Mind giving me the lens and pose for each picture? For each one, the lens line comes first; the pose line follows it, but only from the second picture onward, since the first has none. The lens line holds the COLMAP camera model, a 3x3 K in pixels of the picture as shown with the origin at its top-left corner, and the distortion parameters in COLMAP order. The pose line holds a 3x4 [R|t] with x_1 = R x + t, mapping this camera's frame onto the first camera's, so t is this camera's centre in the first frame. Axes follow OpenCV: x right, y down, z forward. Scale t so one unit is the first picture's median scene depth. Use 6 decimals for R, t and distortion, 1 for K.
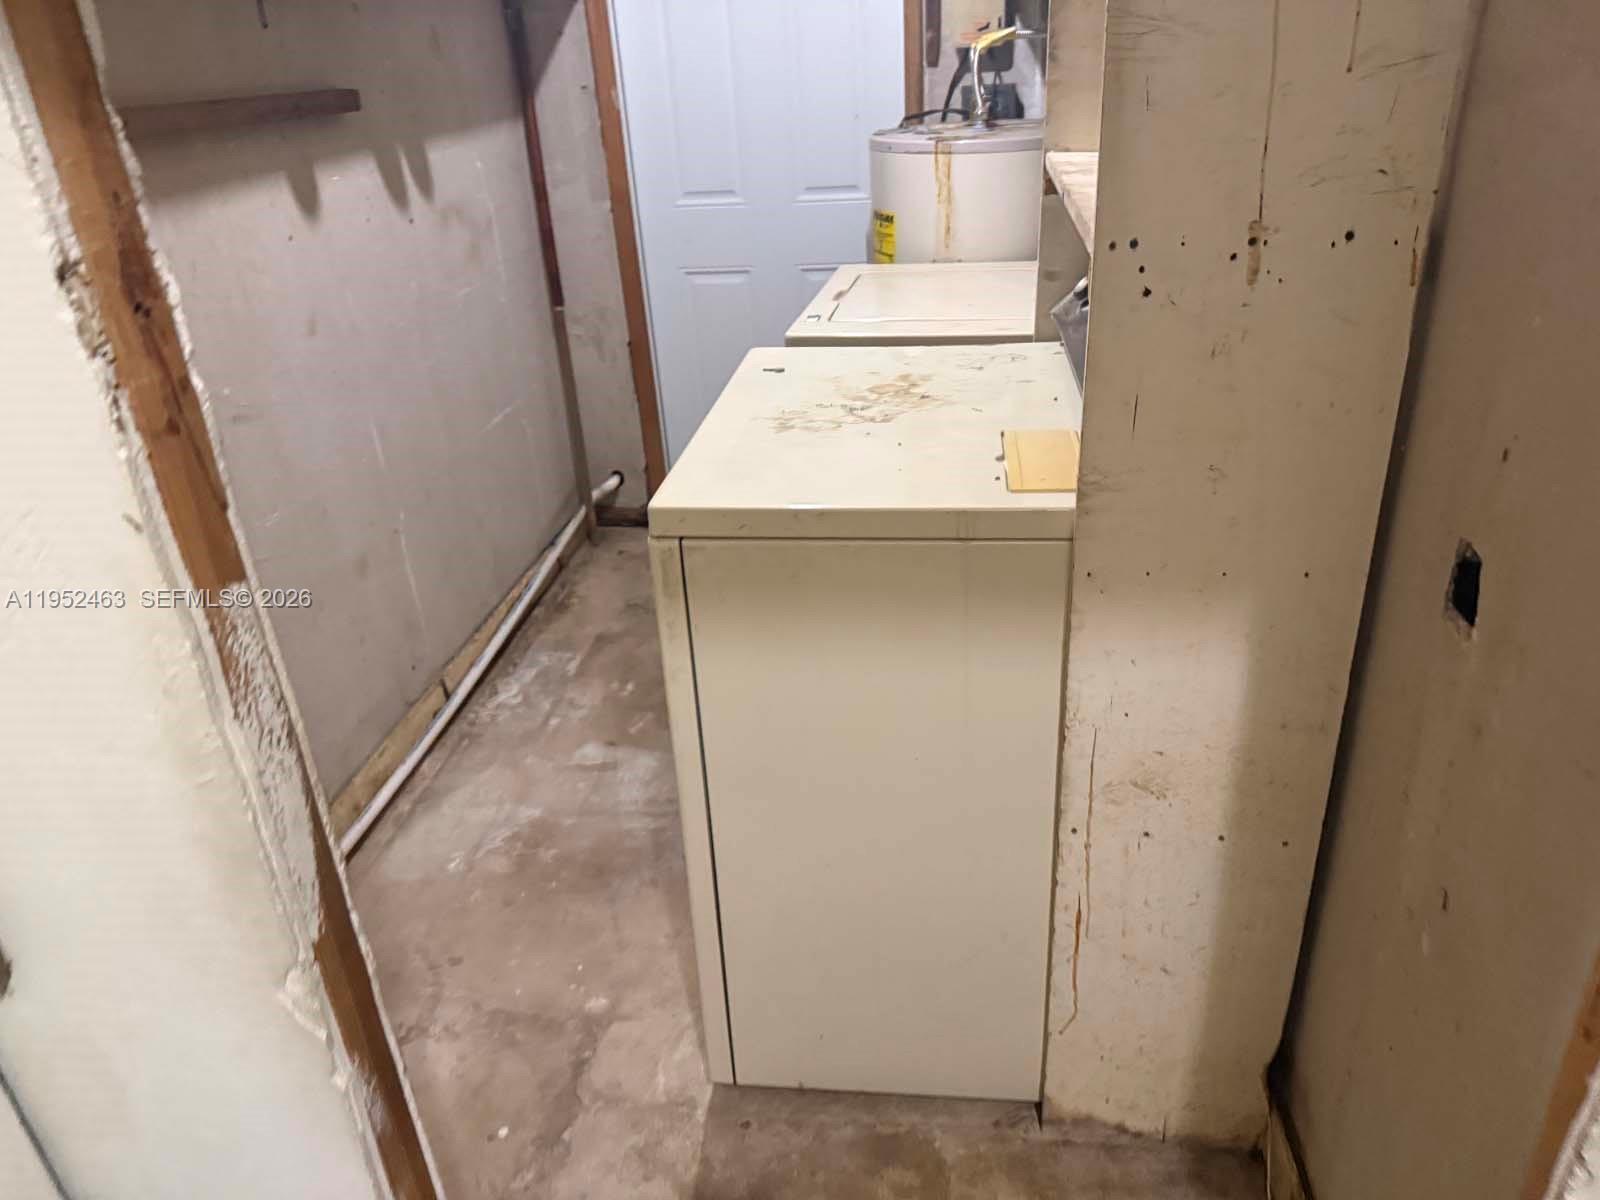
lens RADIAL K [[1137.3, 0, 797.2], [0, 1137.3, 604.6], [0, 0, 1]] dist [0.050577, -0.058361]
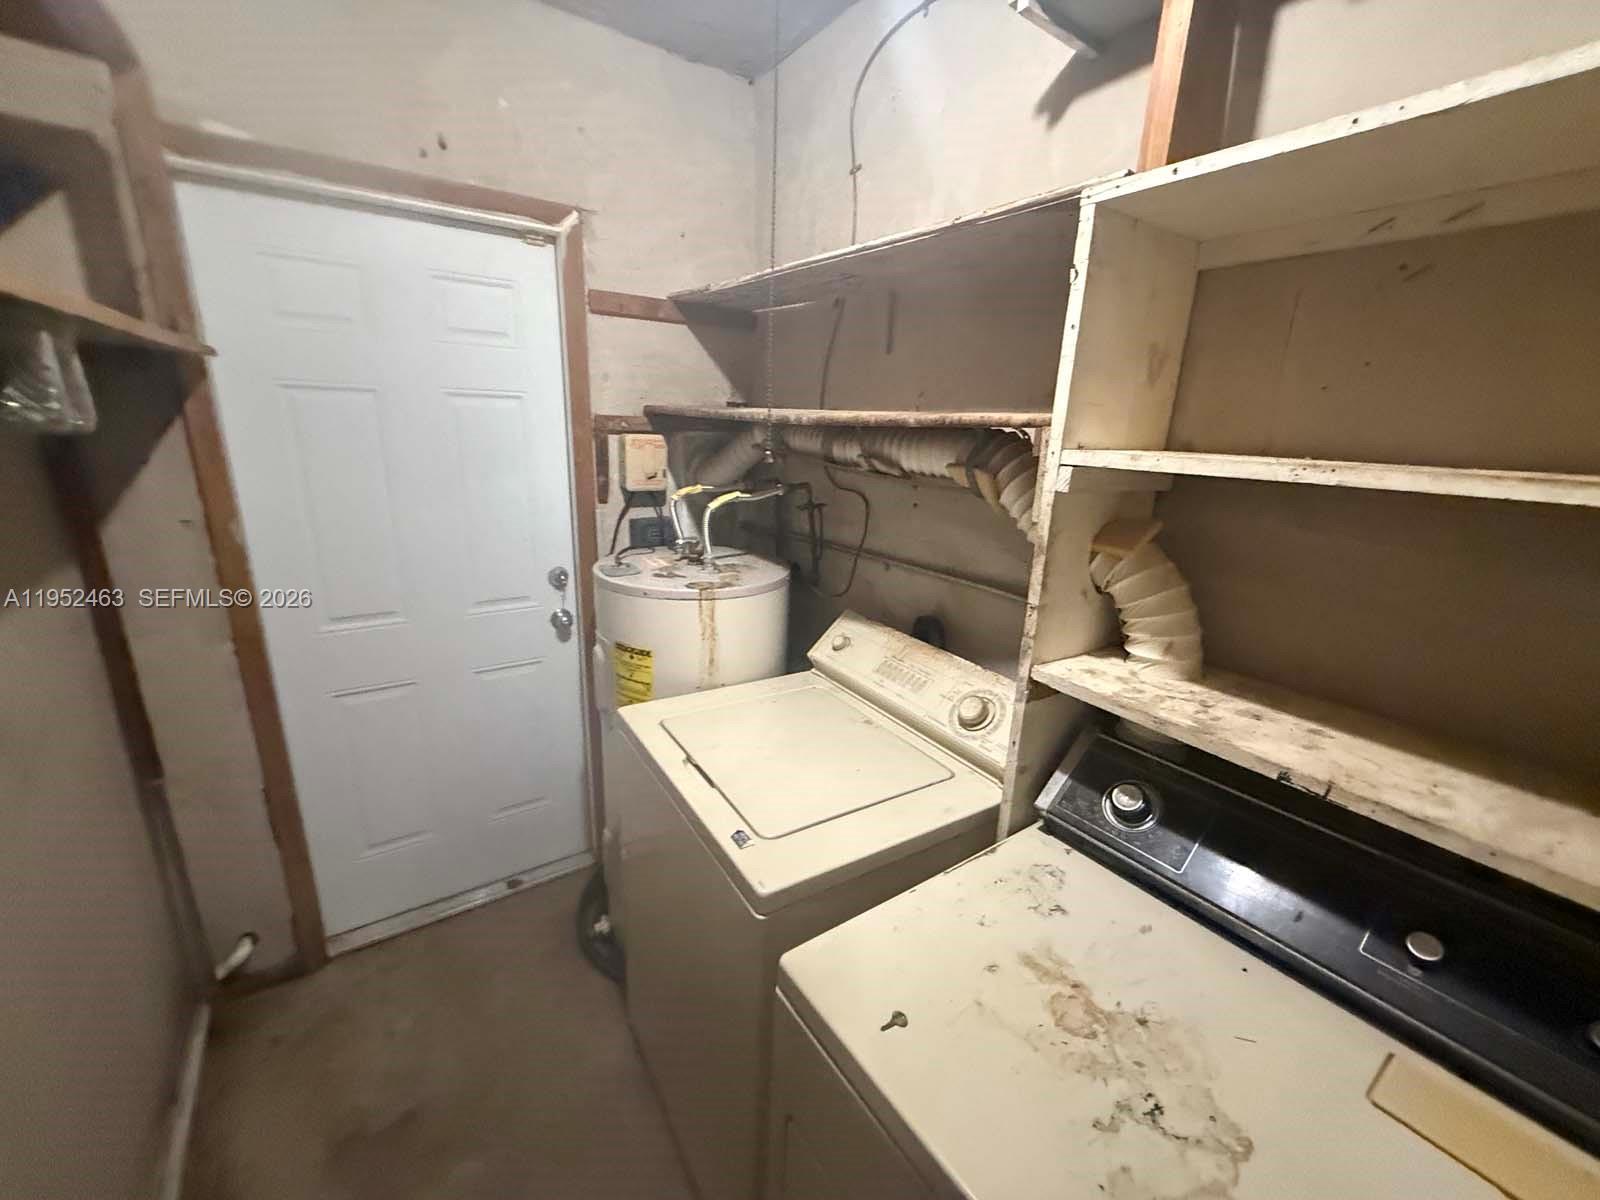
lens RADIAL K [[643.0, 0, 805.7], [0, 643.0, 602.0], [0, 0, 1]] dist [0.002228, 0.000474]
pose [[0.736874, -0.102141, 0.668270, -0.200544], [0.226674, 0.968626, -0.101895, -0.285607], [-0.636896, 0.226563, 0.736908, 0.450094]]
